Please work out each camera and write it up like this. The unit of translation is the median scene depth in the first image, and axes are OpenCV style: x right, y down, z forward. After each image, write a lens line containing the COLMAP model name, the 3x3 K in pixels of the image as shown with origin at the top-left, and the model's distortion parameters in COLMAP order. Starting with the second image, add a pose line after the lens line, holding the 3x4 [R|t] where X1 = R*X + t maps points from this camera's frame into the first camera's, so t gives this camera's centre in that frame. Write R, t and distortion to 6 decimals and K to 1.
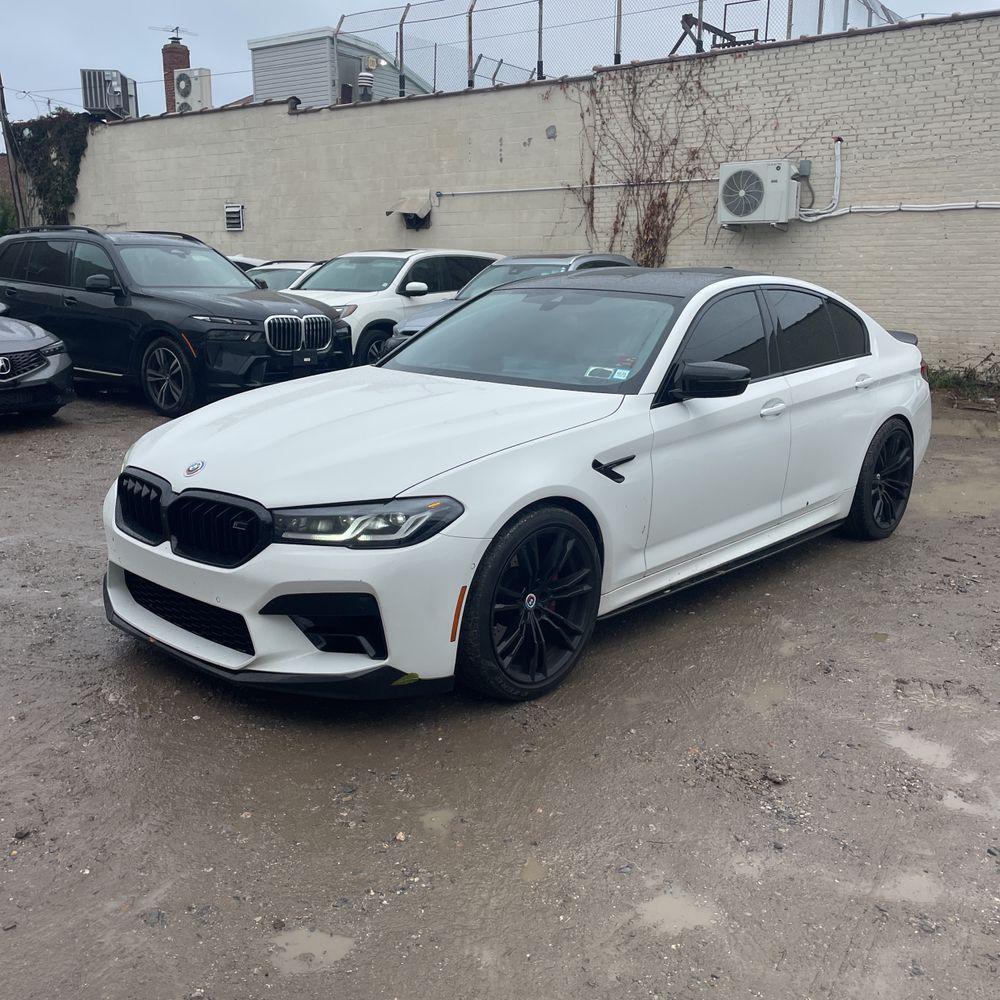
lens RADIAL K [[1001.0, 0, 504.4], [0, 1001.0, 478.9], [0, 0, 1]] dist [0.074456, -0.101968]
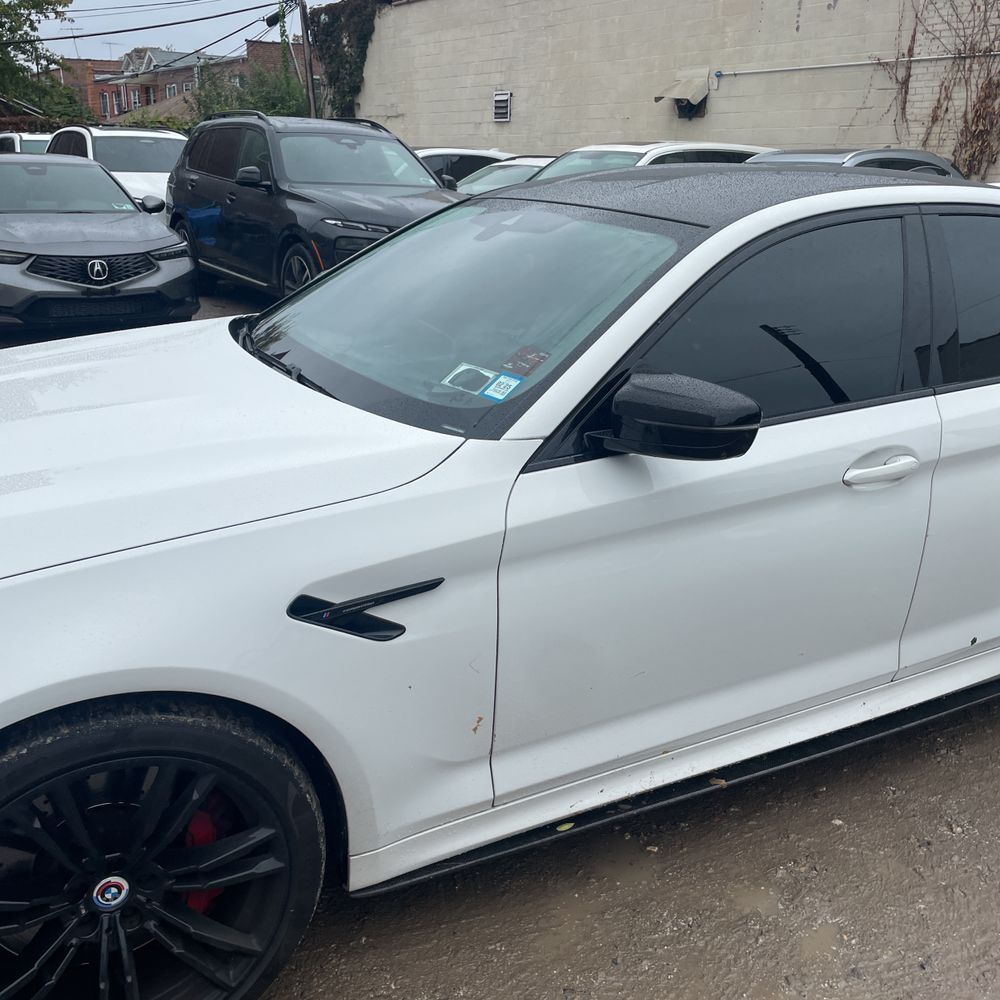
lens RADIAL K [[1011.7, 0, 499.2], [0, 1011.7, 488.2], [0, 0, 1]] dist [0.089301, -0.130507]
pose [[0.945204, 0.114738, -0.305655, 0.072995], [-0.084113, 0.990188, 0.111592, -0.029727], [0.315460, -0.079768, 0.945580, 0.142763]]
